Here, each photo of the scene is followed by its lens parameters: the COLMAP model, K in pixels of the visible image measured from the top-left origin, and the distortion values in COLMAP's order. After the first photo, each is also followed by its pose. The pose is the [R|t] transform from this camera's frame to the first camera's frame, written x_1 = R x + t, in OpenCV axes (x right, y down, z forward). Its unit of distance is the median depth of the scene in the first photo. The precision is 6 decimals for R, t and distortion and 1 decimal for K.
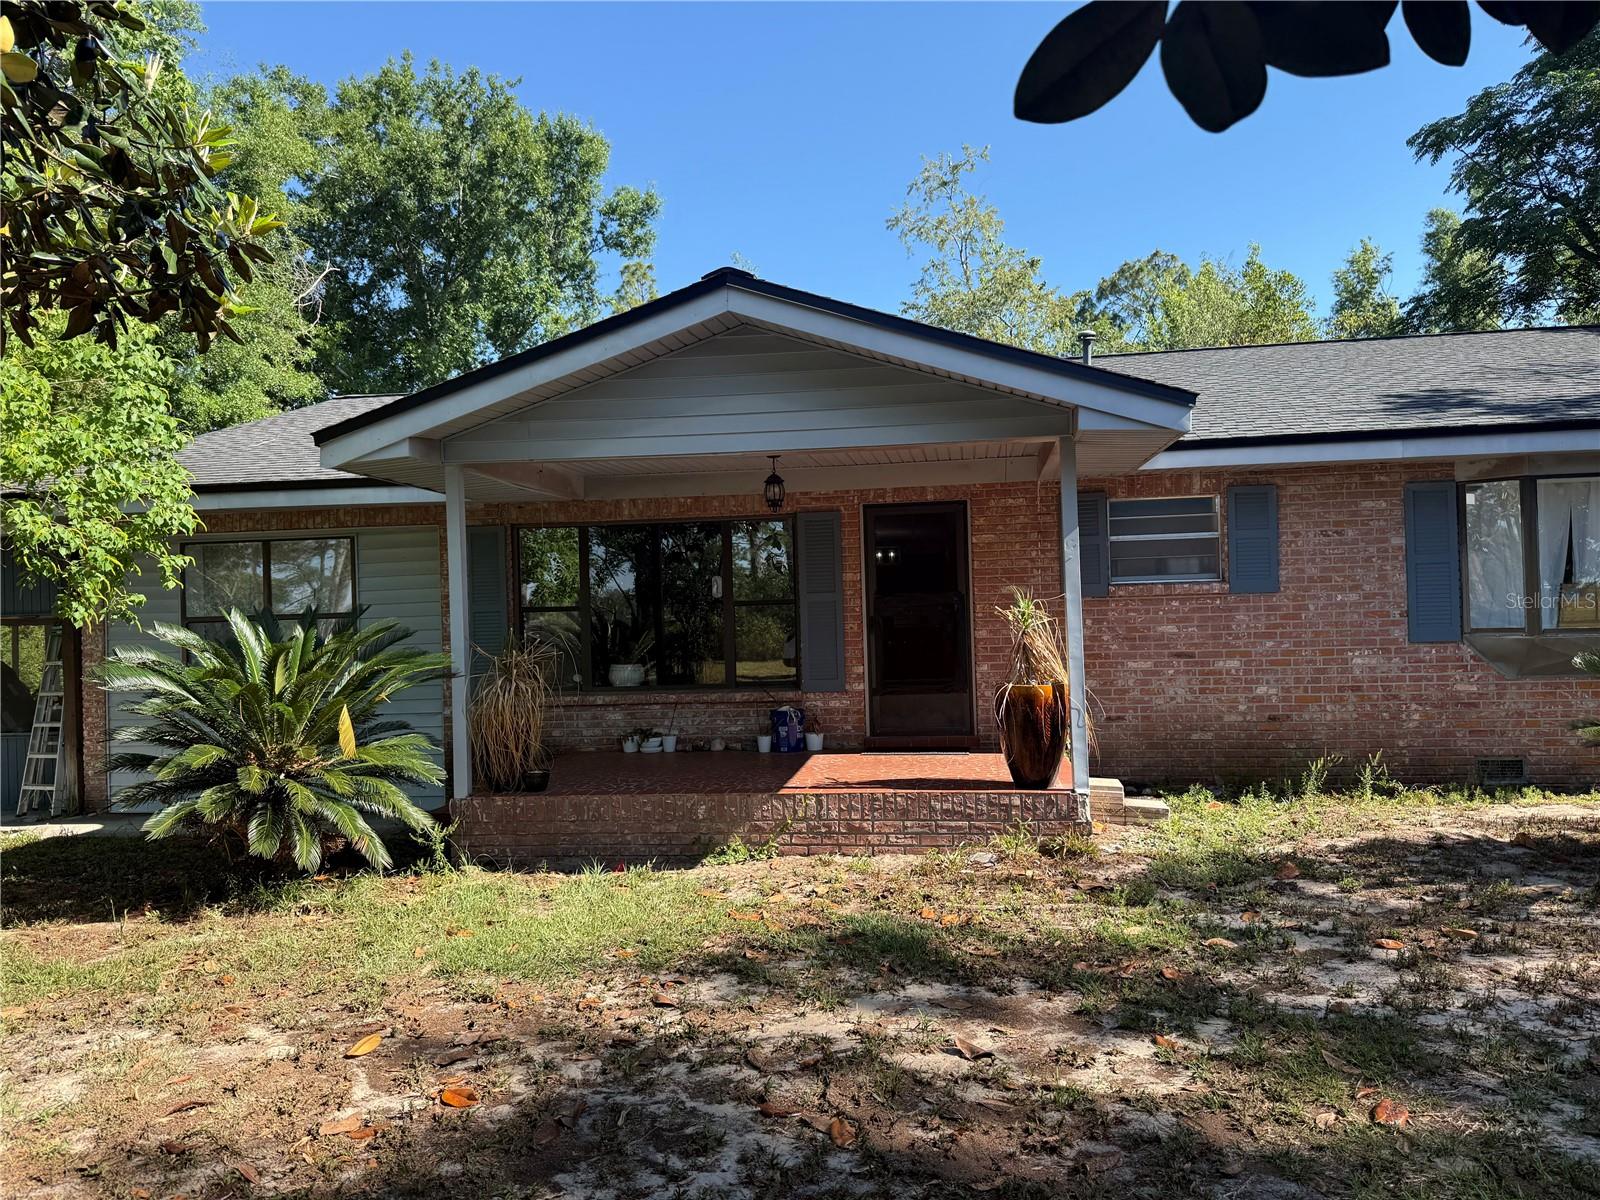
lens RADIAL K [[1155.0, 0, 789.2], [0, 1155.0, 607.9], [0, 0, 1]] dist [0.045309, -0.061693]
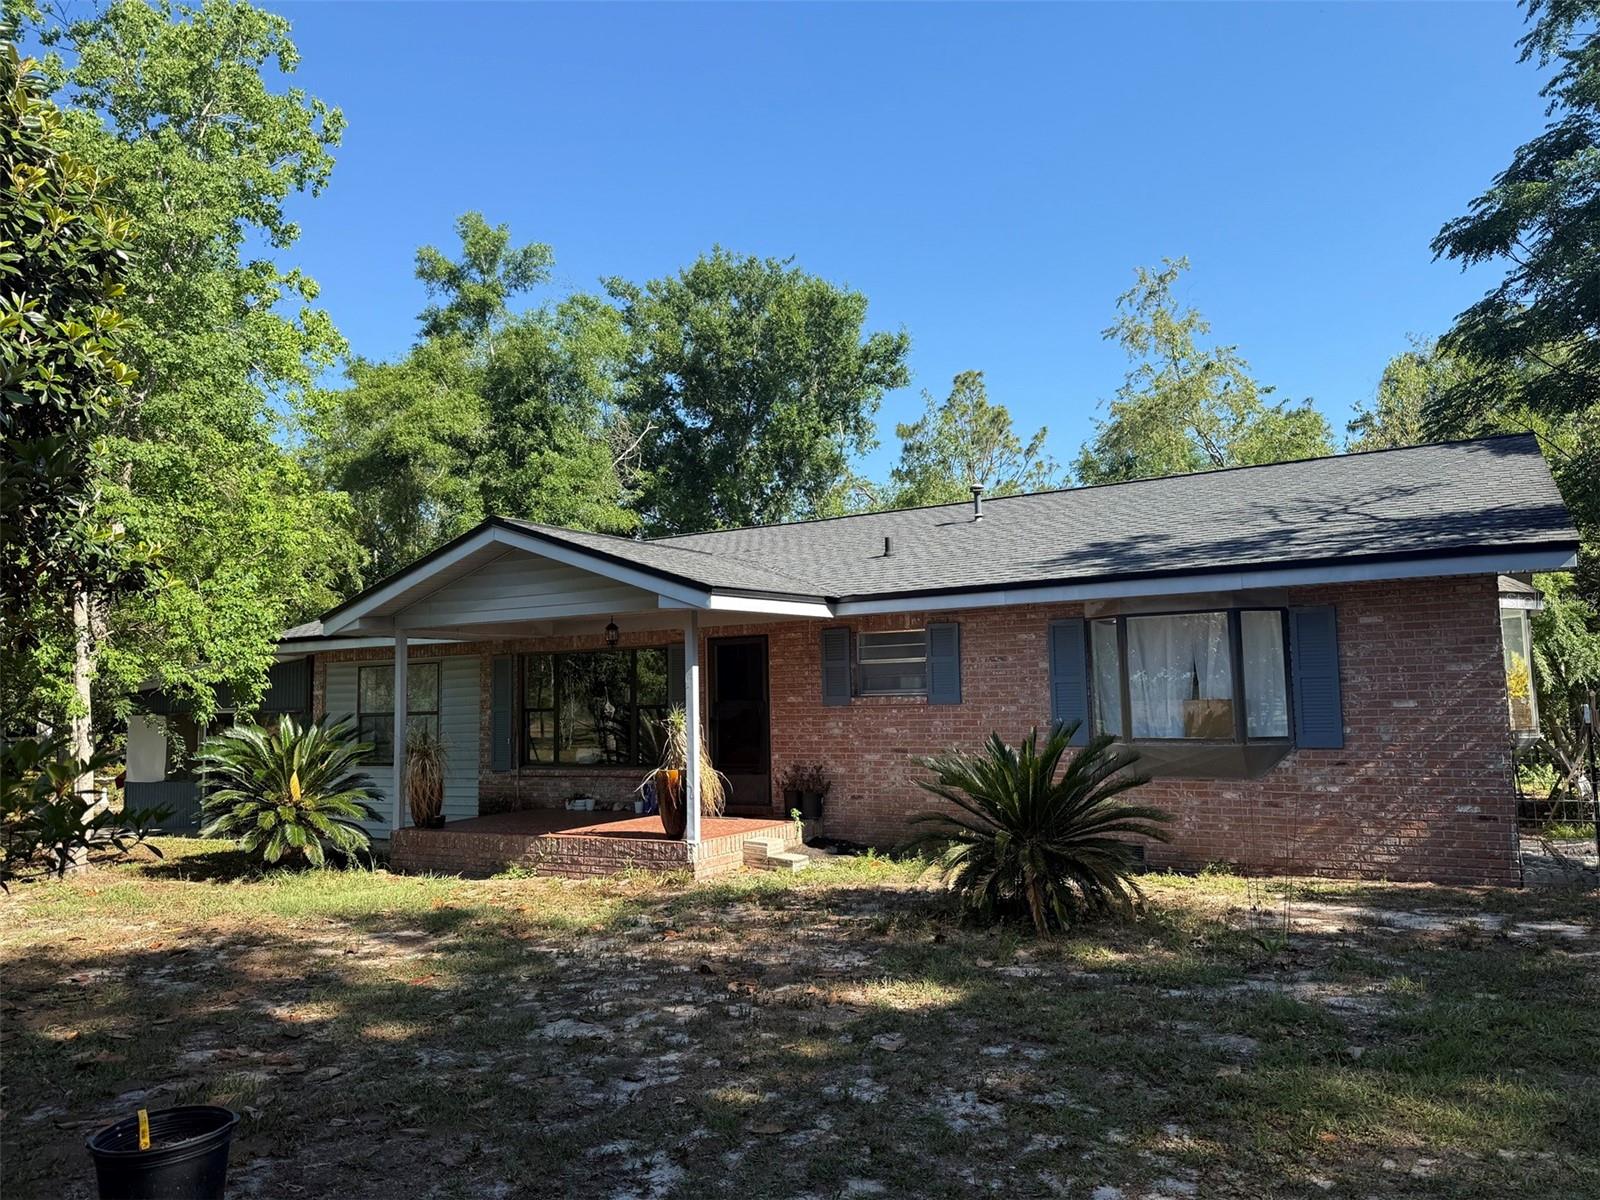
lens RADIAL K [[1143.6, 0, 796.6], [0, 1143.6, 591.6], [0, 0, 1]] dist [0.176647, -0.218151]
pose [[0.920290, -0.031108, -0.389998, 0.744256], [0.000723, 0.996967, -0.077816, -0.038218], [0.391236, 0.071331, 0.917522, -0.265601]]
